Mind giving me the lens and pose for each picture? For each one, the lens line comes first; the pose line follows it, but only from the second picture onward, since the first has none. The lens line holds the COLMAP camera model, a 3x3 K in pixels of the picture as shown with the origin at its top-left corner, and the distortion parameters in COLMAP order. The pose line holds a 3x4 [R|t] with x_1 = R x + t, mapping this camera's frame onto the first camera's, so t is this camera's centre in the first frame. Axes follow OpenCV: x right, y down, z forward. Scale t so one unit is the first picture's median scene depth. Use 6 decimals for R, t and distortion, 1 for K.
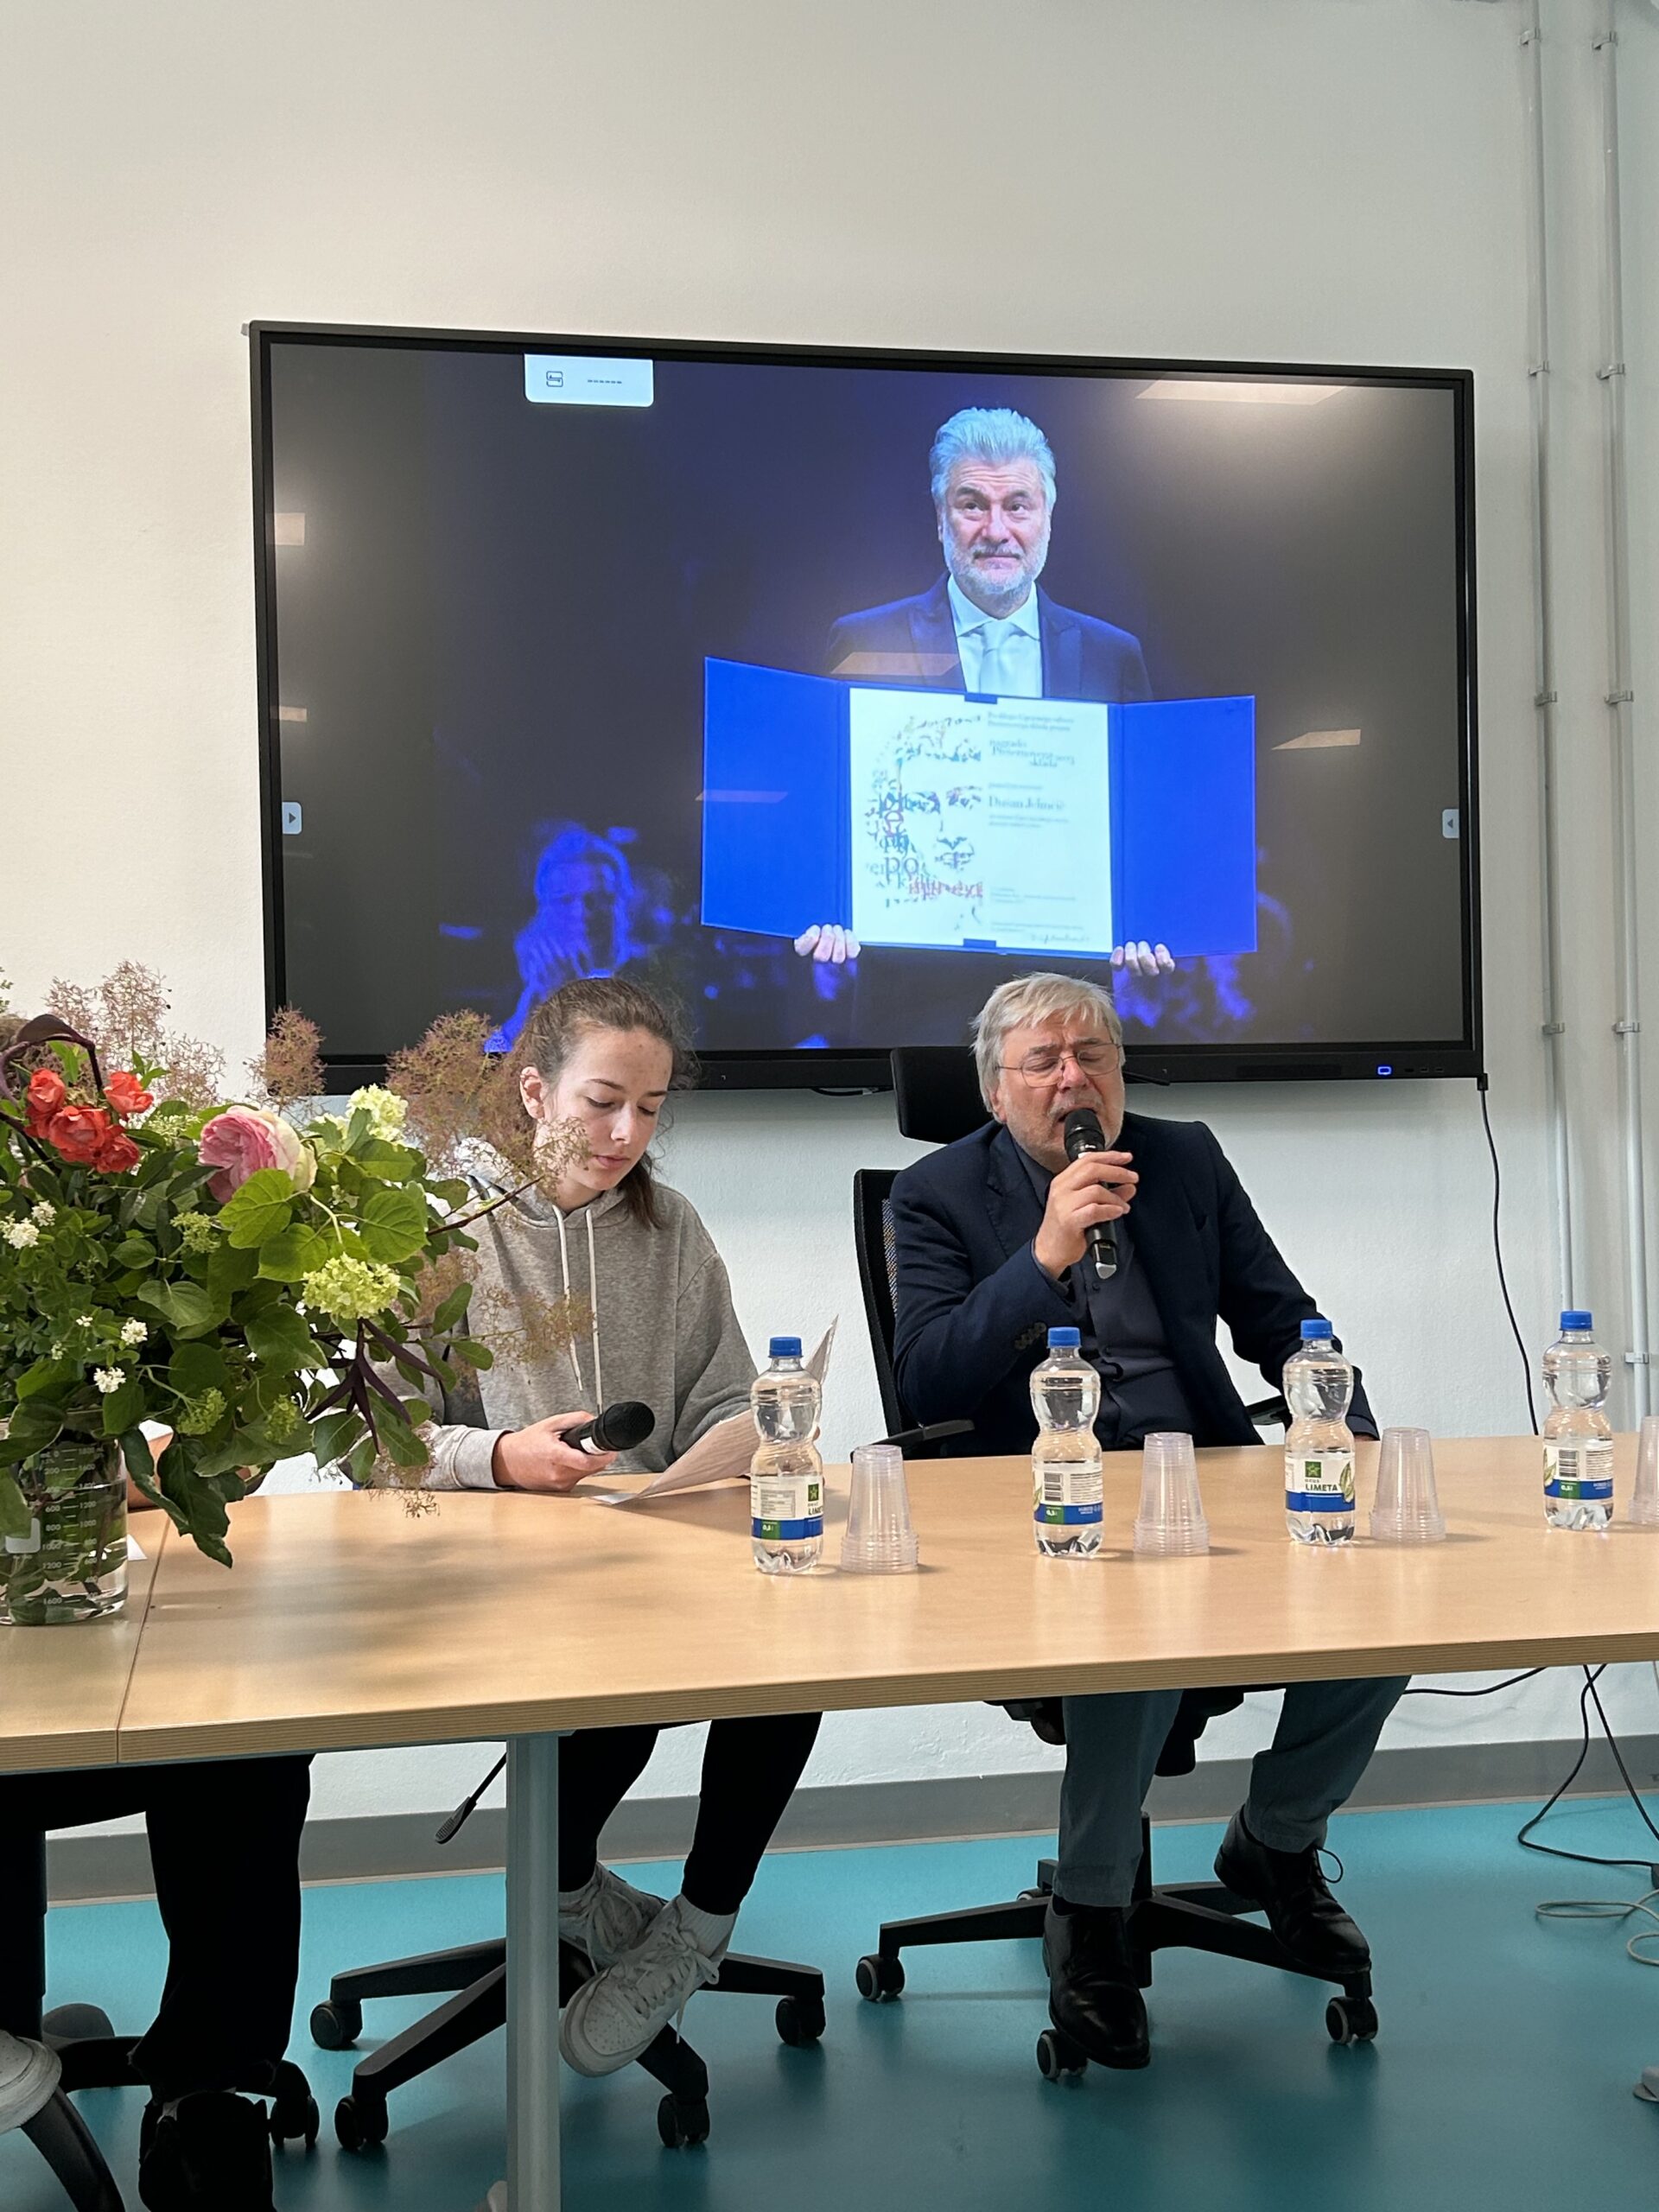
lens RADIAL K [[2605.6, 0, 845.1], [0, 2605.6, 1128.0], [0, 0, 1]] dist [0.062486, 0.000000]
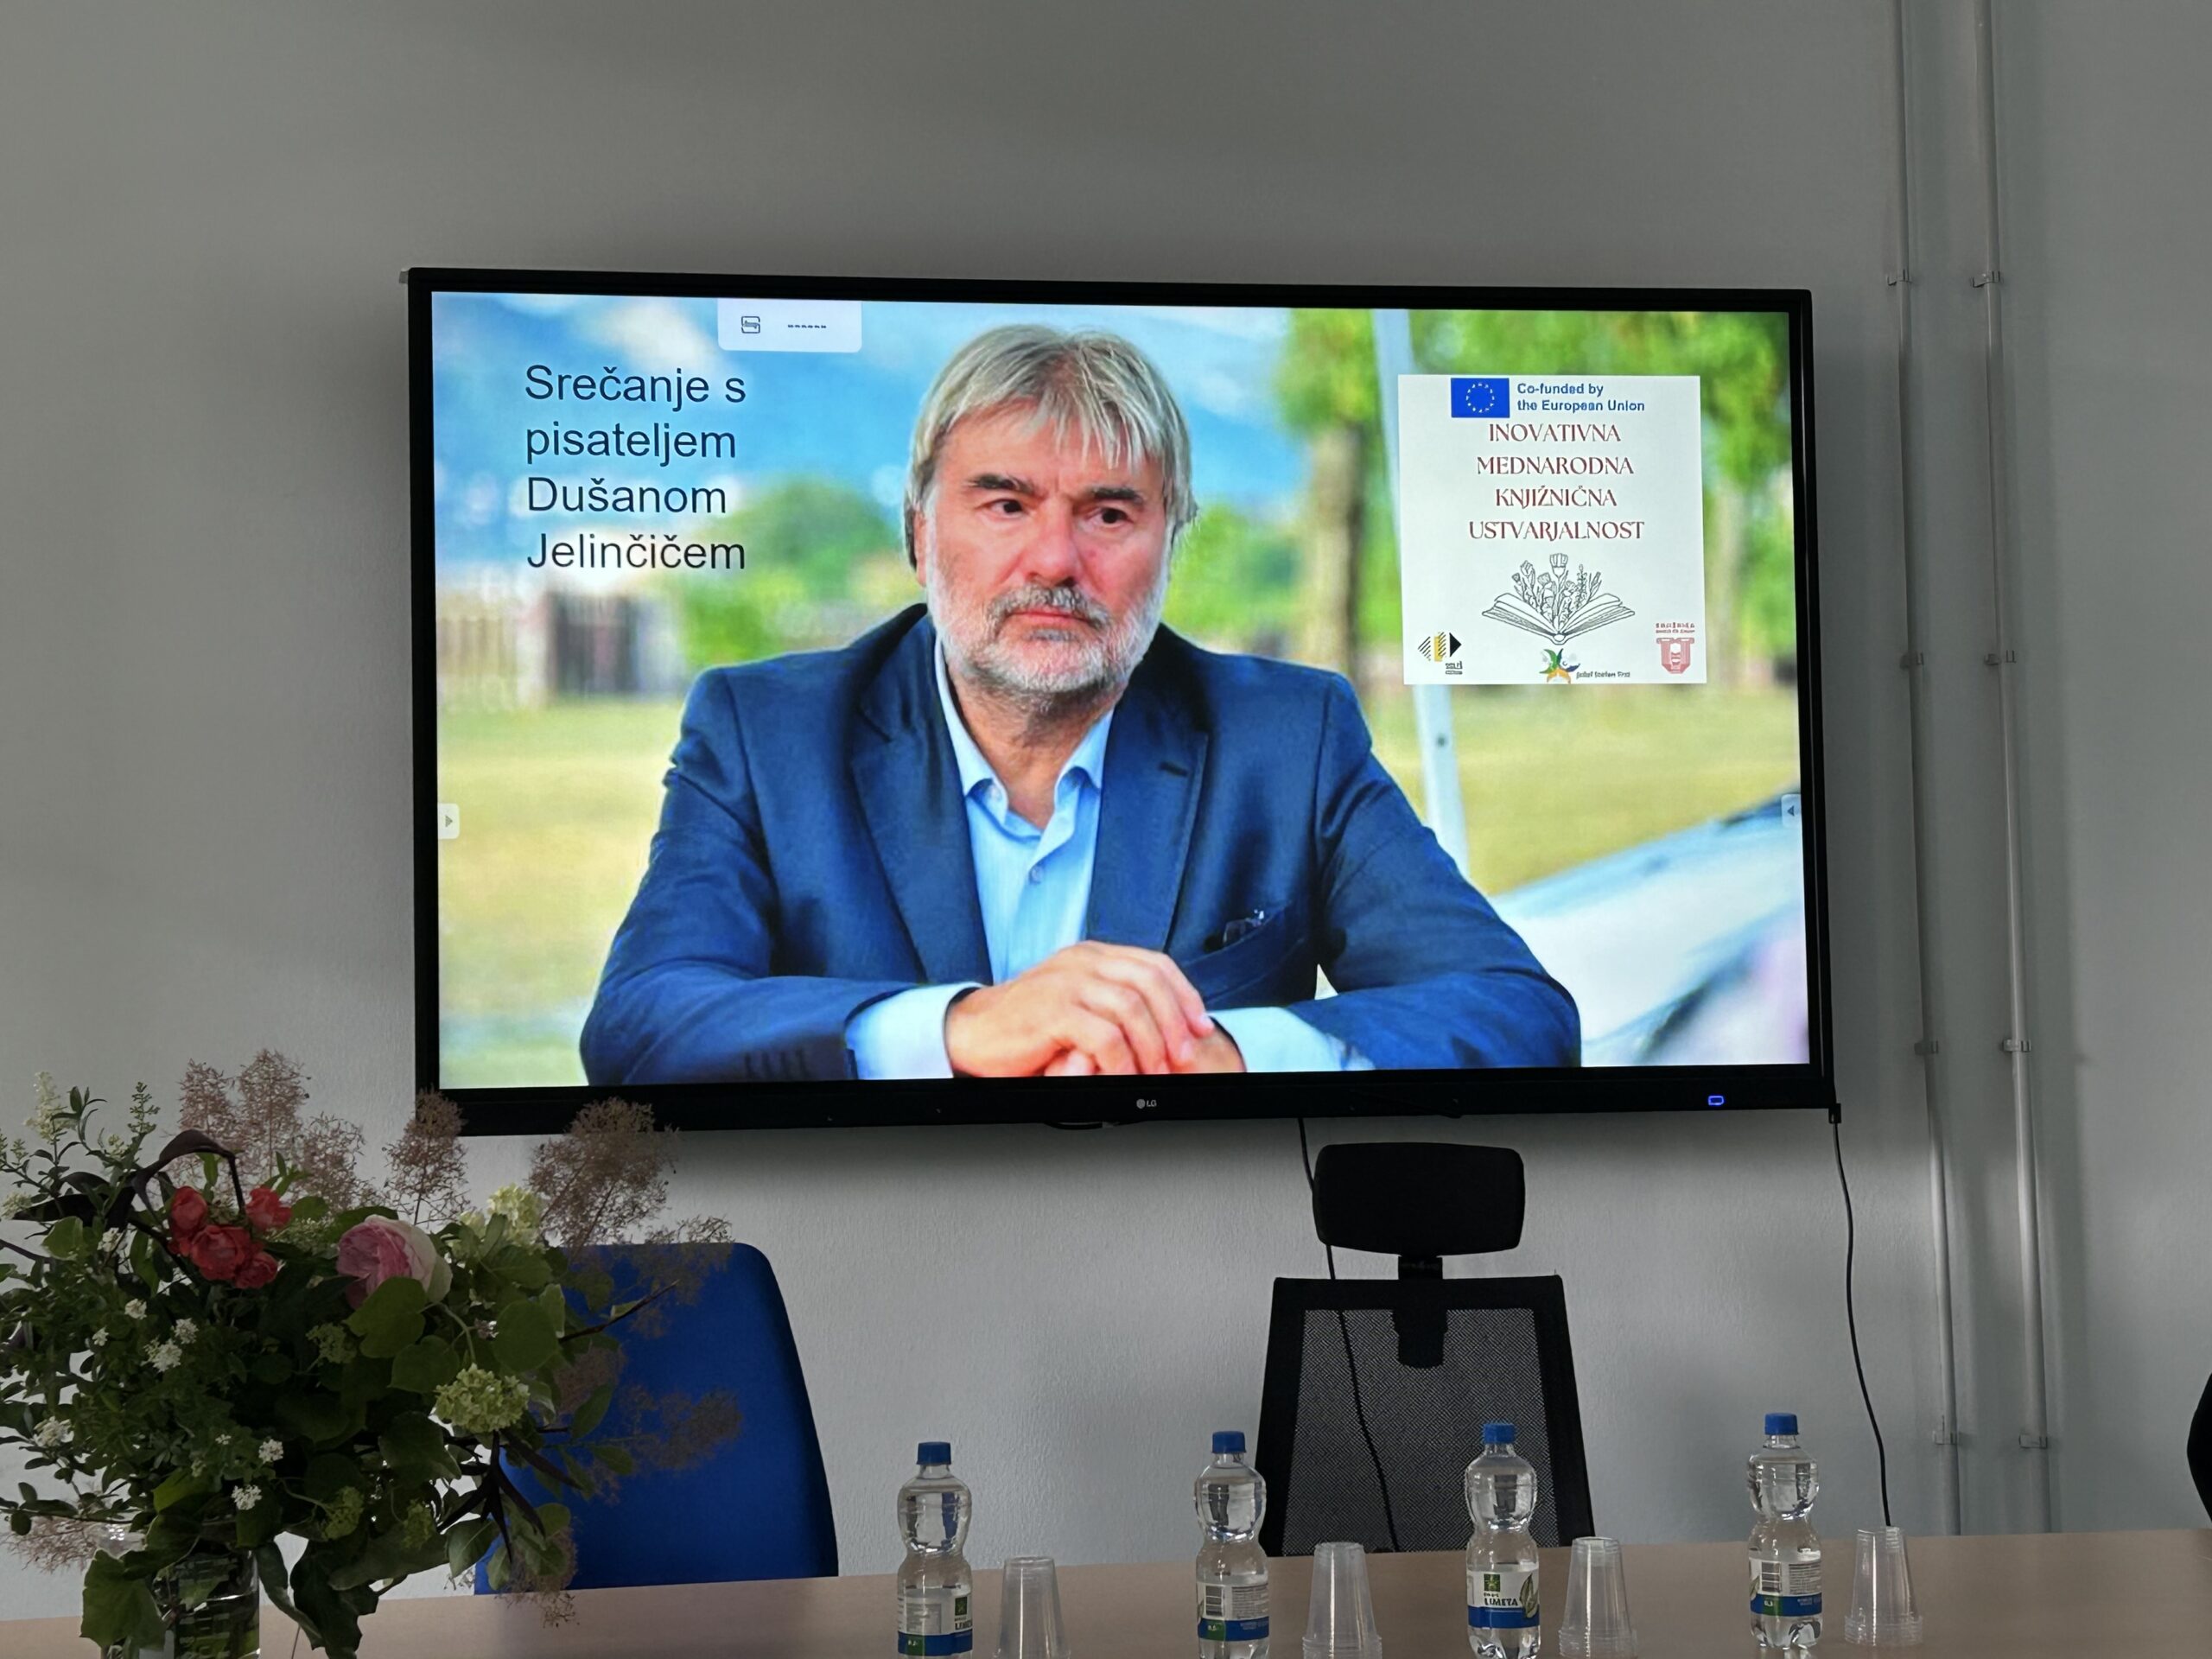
lens RADIAL K [[3506.9, 0, 1061.6], [0, 3506.9, 914.4], [0, 0, 1]] dist [0.101988, 0.000000]
pose [[0.999136, -0.002403, -0.041502, 0.059968], [0.000373, 0.998806, -0.048859, -0.039159], [0.041570, 0.048801, 0.997943, -0.236108]]
